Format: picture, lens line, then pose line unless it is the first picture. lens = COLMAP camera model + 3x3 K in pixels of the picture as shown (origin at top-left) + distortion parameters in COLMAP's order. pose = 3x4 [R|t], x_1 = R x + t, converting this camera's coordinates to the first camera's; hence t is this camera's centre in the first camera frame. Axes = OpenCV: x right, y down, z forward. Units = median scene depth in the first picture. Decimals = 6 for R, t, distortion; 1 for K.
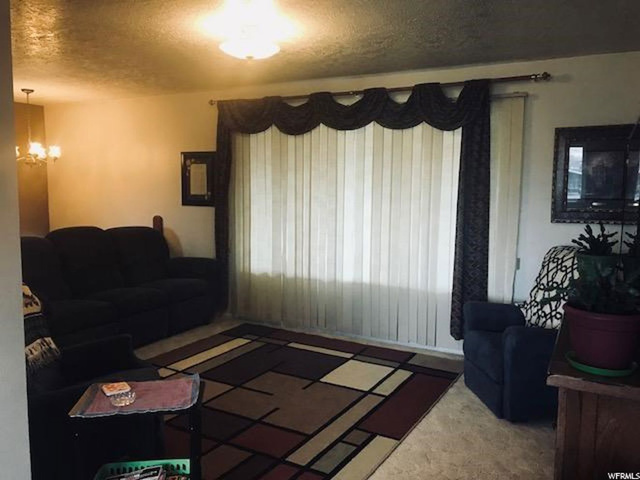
lens RADIAL K [[532.8, 0, 321.5], [0, 532.8, 239.6], [0, 0, 1]] dist [-0.050002, 0.001305]
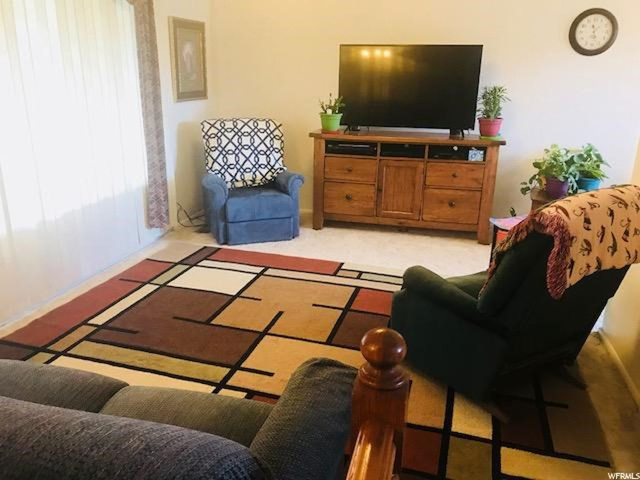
lens RADIAL K [[532.8, 0, 320.2], [0, 532.8, 240.8], [0, 0, 1]] dist [-0.050002, 0.001305]
pose [[-0.250324, -0.301105, 0.920149, -0.795975], [0.092202, 0.938674, 0.332251, -0.103158], [-0.963762, 0.168010, -0.207210, 0.964541]]
